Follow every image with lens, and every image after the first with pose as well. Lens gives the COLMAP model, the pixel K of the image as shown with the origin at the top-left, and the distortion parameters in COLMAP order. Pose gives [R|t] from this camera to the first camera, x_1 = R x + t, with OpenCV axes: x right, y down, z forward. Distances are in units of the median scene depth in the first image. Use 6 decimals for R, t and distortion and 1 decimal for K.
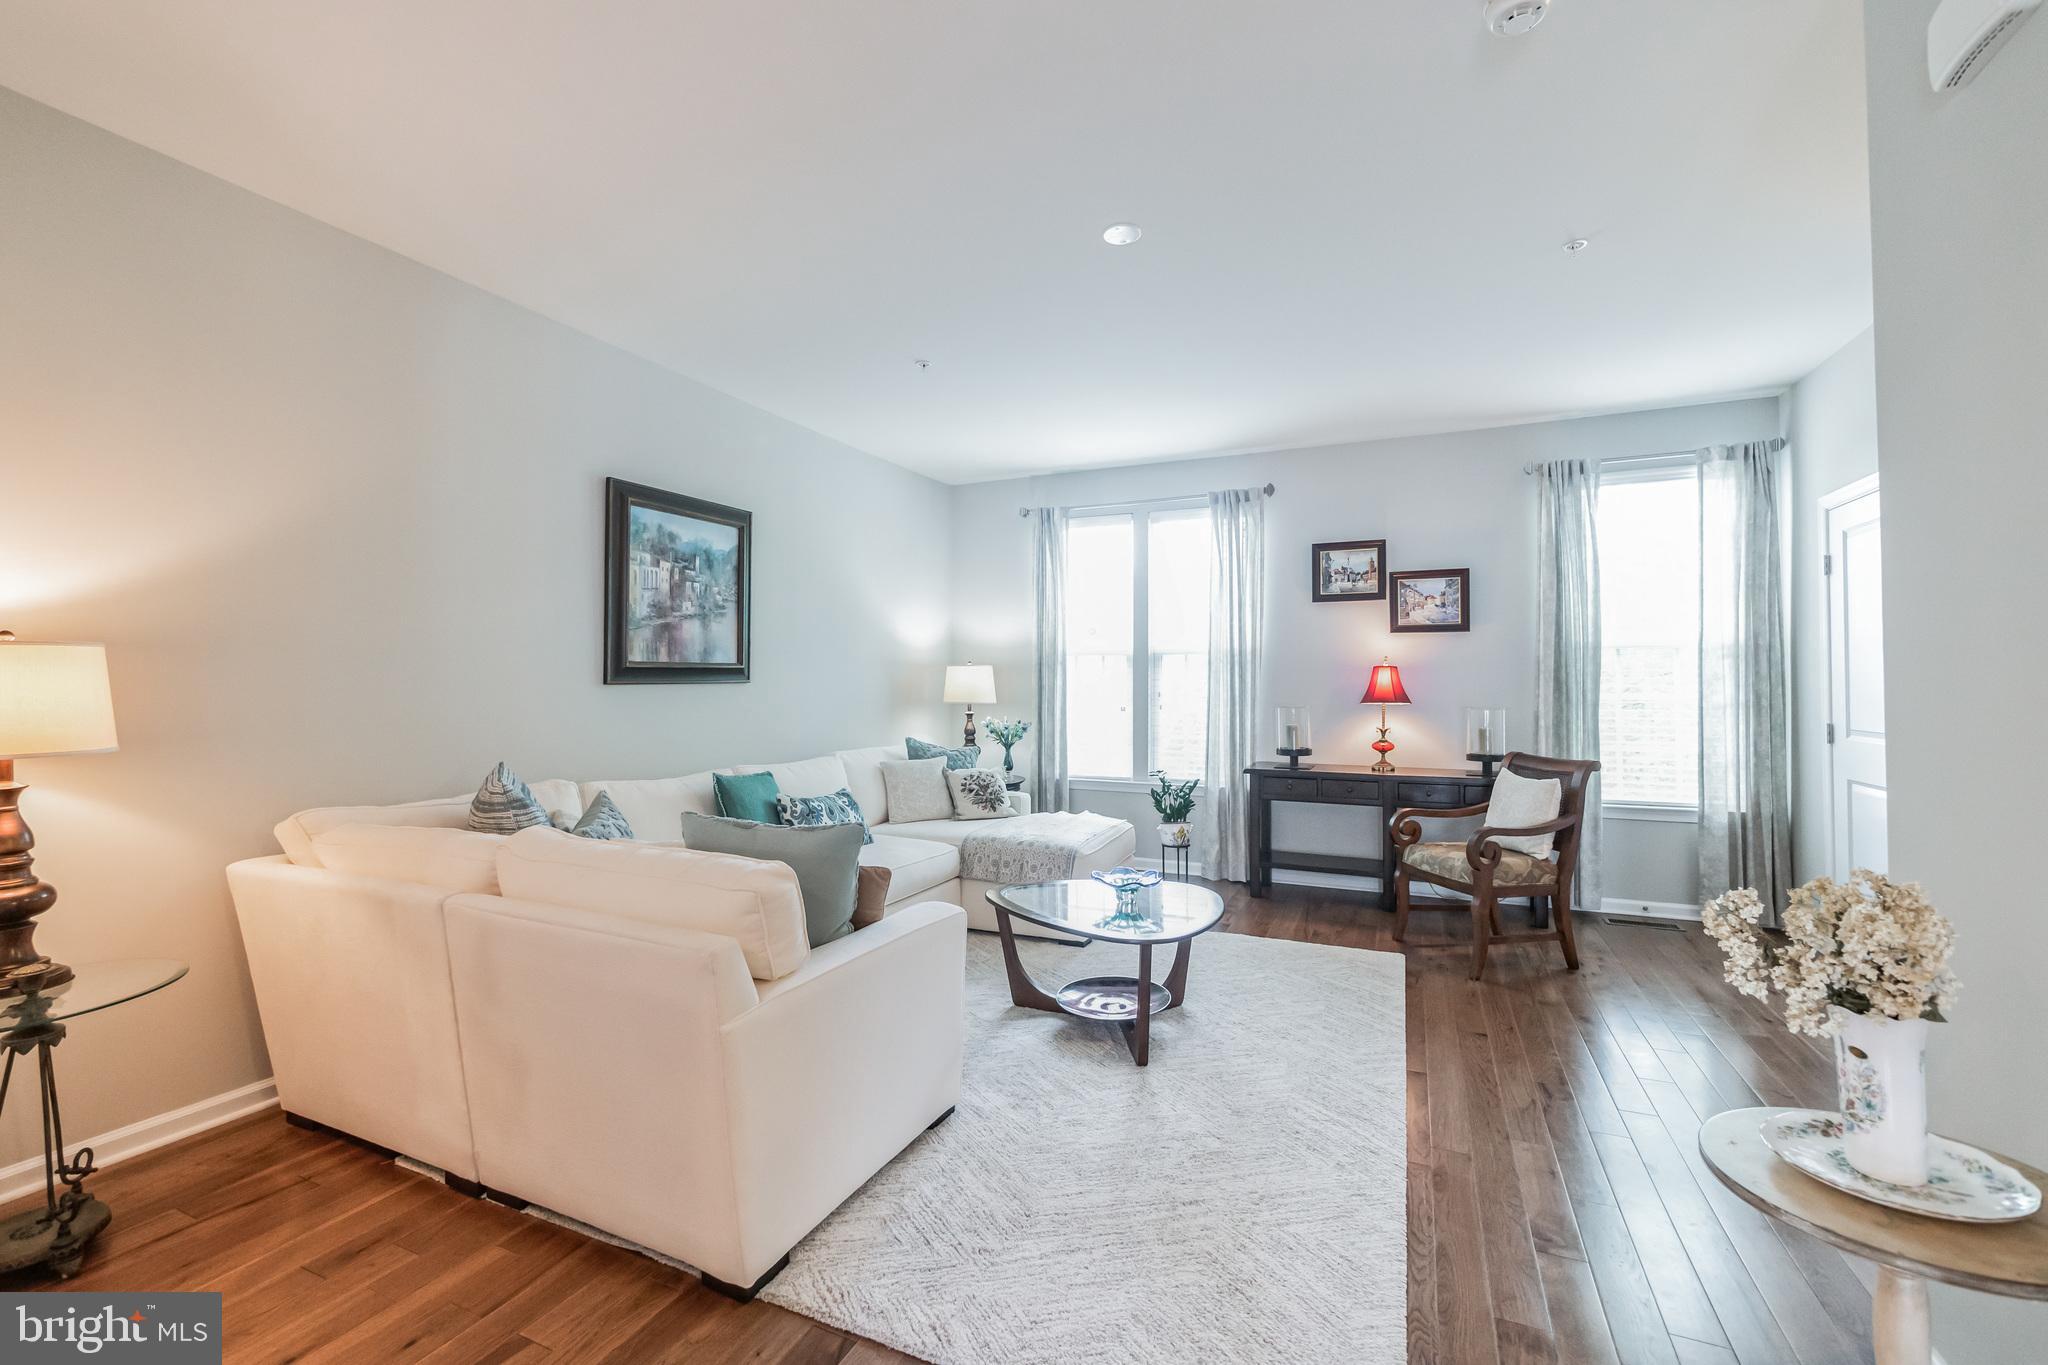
lens RADIAL K [[879.8, 0, 1015.5], [0, 879.8, 665.6], [0, 0, 1]] dist [-0.000025, -0.000007]
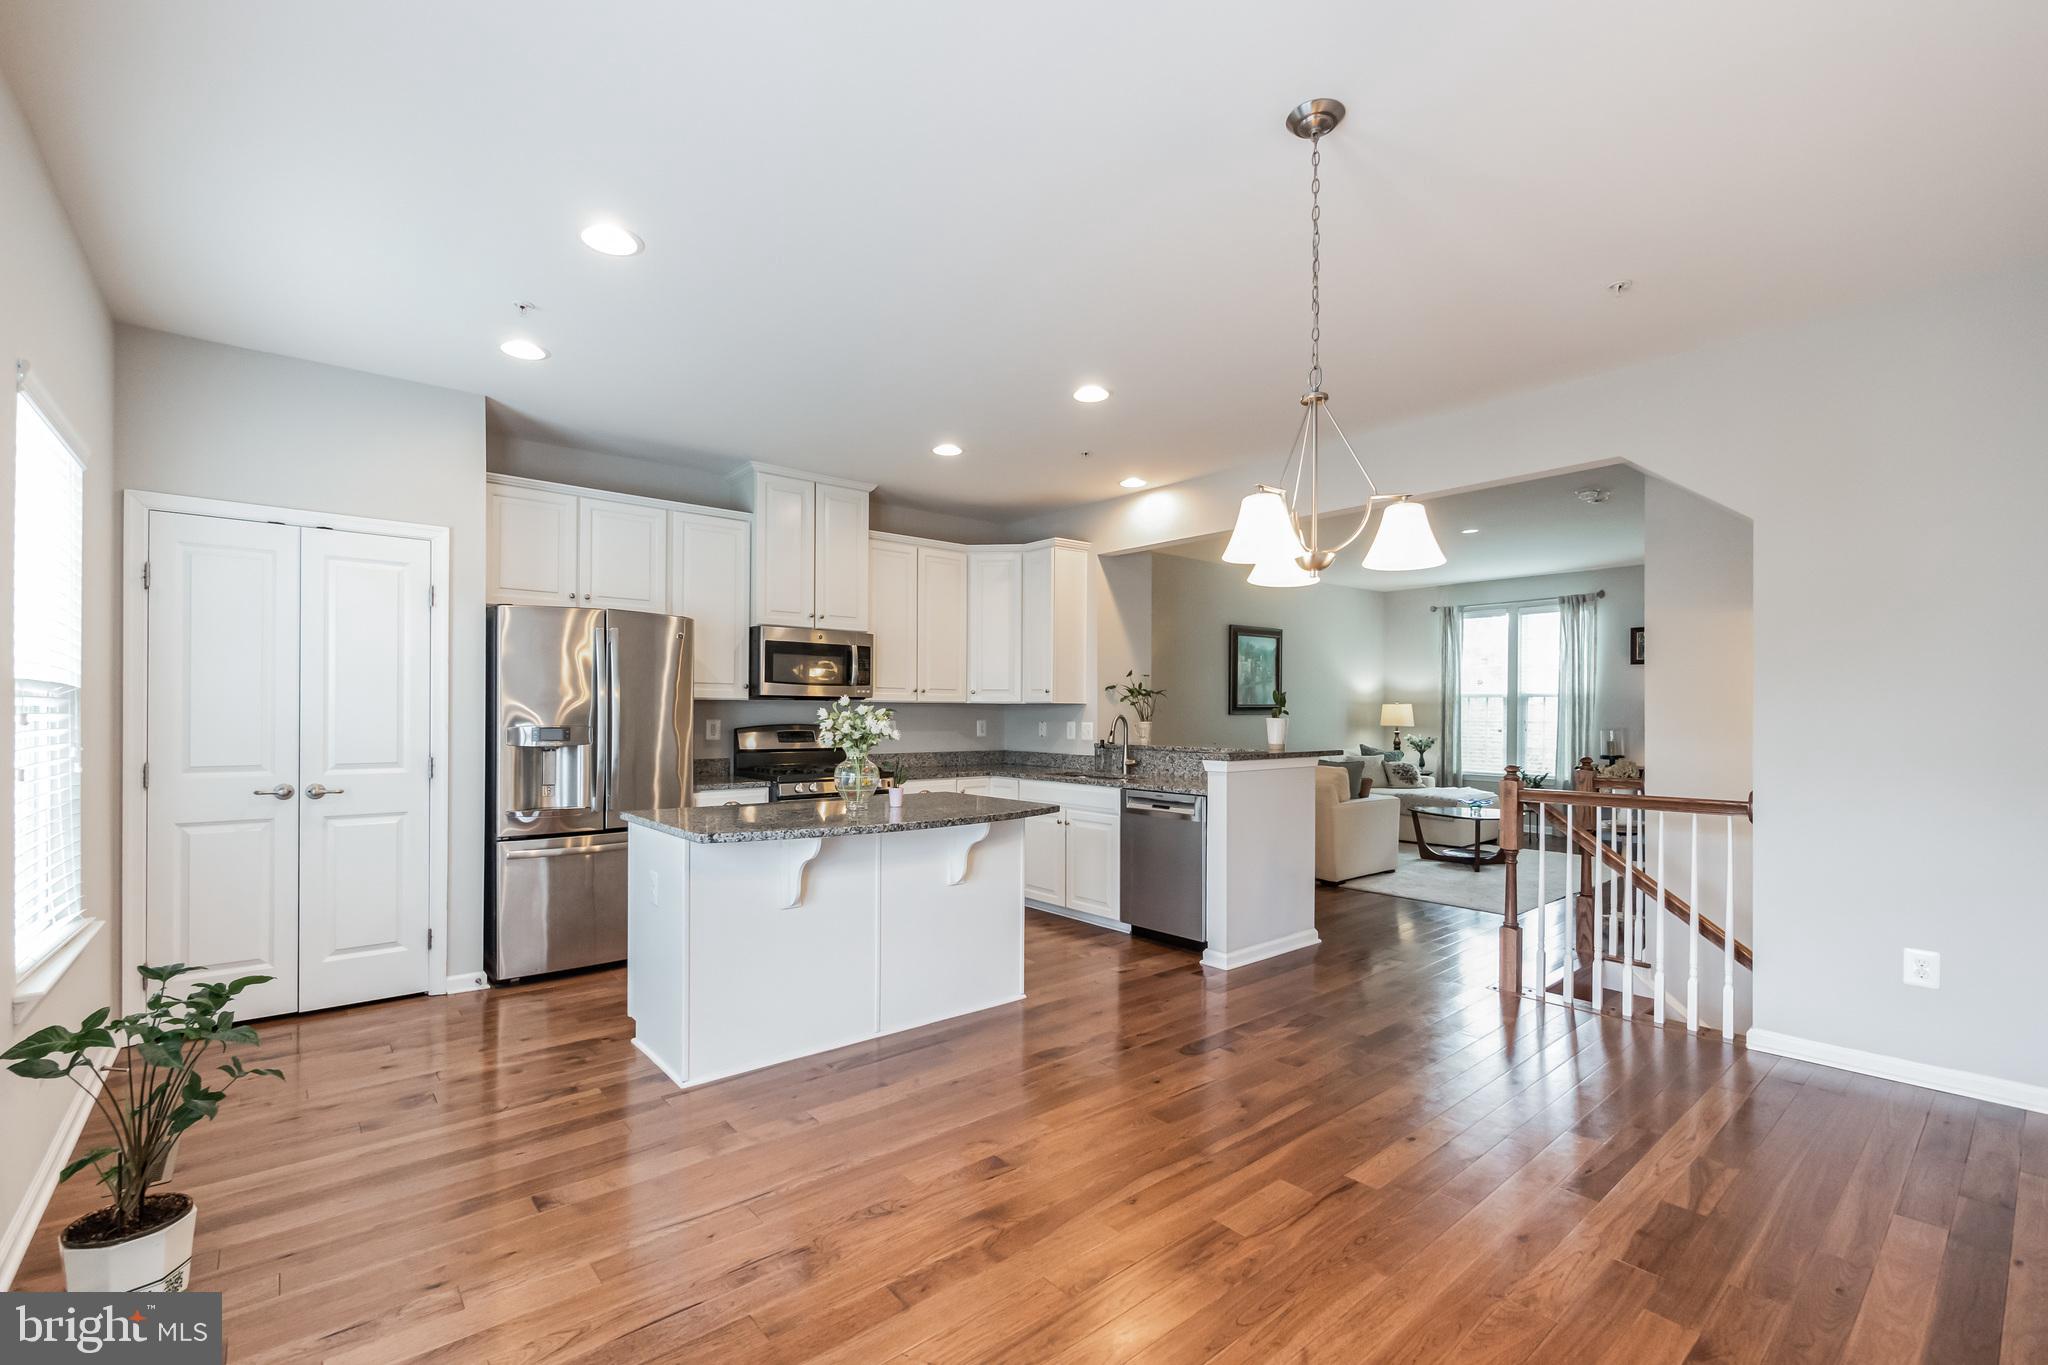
lens RADIAL K [[889.9, 0, 1022.2], [0, 889.9, 707.6], [0, 0, 1]] dist [-0.001143, -0.000091]
pose [[0.904416, 0.001648, -0.426648, 0.029604], [0.004744, 0.999892, 0.013918, -0.022943], [0.426624, -0.014612, 0.904311, -0.976181]]
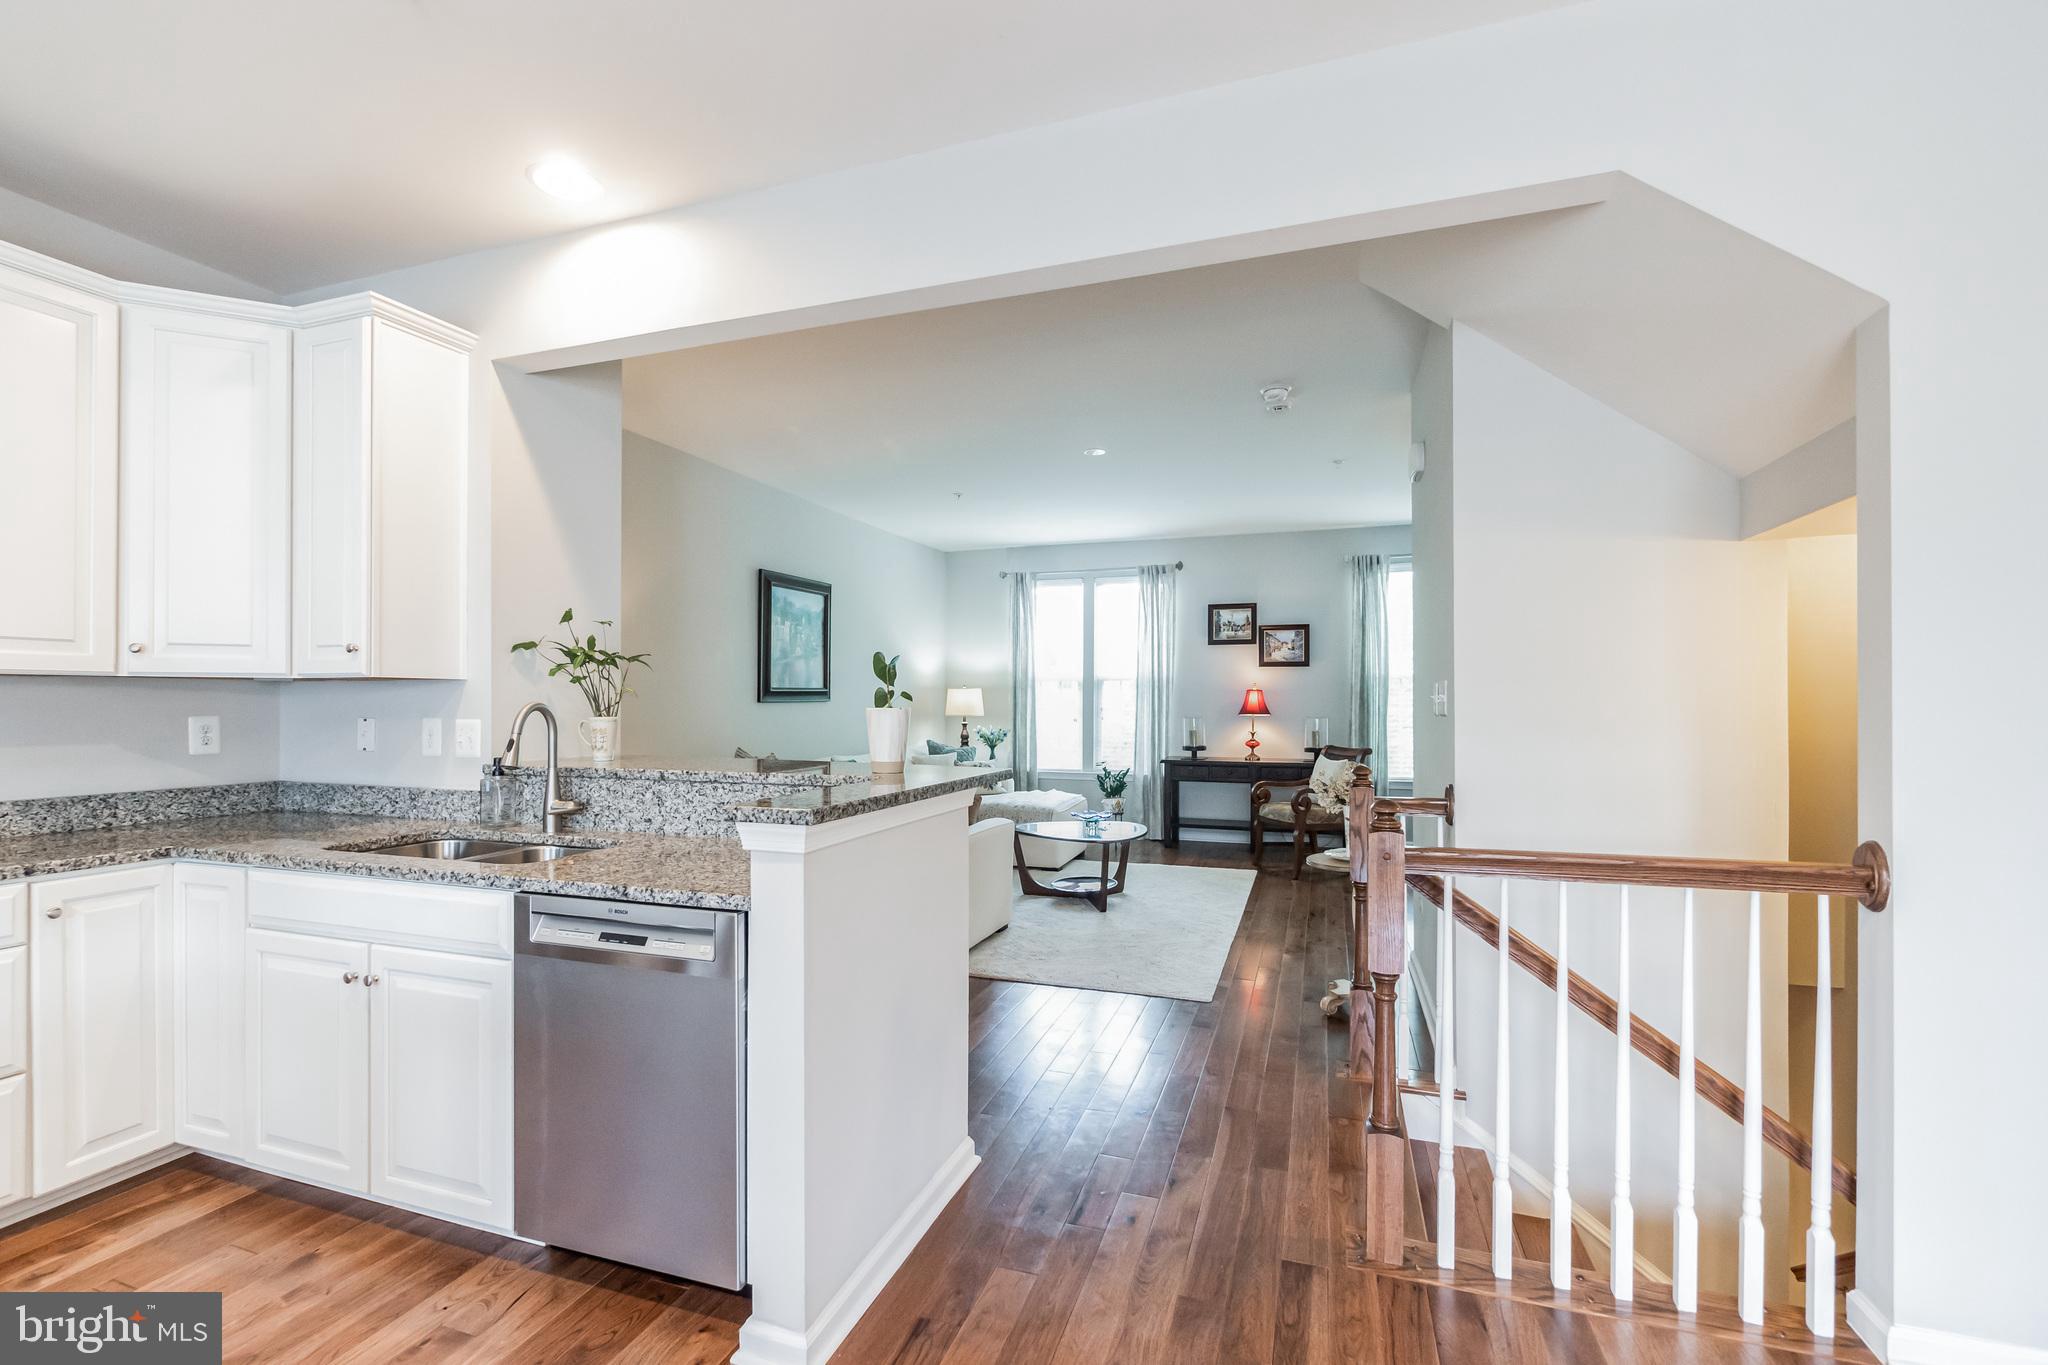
lens RADIAL K [[889.9, 0, 1022.2], [0, 889.9, 707.6], [0, 0, 1]] dist [-0.001143, -0.000091]
pose [[0.995411, -0.000622, 0.095687, -0.109826], [-0.001986, 0.999629, 0.027155, -0.009065], [-0.095669, -0.027221, 0.995041, -0.443663]]
